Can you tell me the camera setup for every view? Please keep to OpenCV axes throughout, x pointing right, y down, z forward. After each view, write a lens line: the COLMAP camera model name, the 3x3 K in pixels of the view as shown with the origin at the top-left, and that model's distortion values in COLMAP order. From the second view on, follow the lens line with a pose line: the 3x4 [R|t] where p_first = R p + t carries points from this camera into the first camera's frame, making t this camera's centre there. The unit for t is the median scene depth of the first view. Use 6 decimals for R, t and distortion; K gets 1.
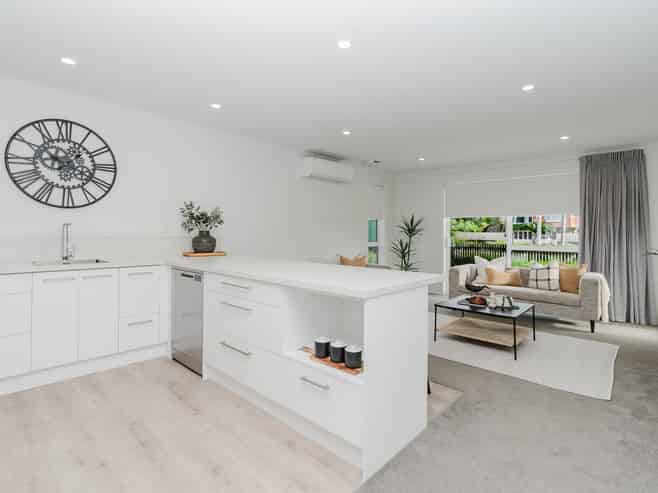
lens RADIAL K [[342.2, 0, 326.5], [0, 342.2, 234.9], [0, 0, 1]] dist [-0.013701, -0.000177]
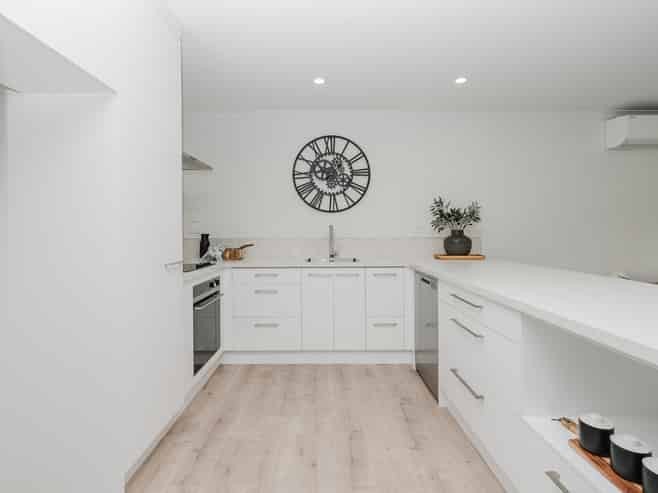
lens RADIAL K [[342.2, 0, 326.5], [0, 342.2, 234.9], [0, 0, 1]] dist [-0.013701, -0.000177]
pose [[0.679457, -0.008547, -0.733665, 0.062198], [0.008148, 0.999958, -0.004104, 0.001466], [0.733670, -0.003190, 0.679499, 0.195449]]
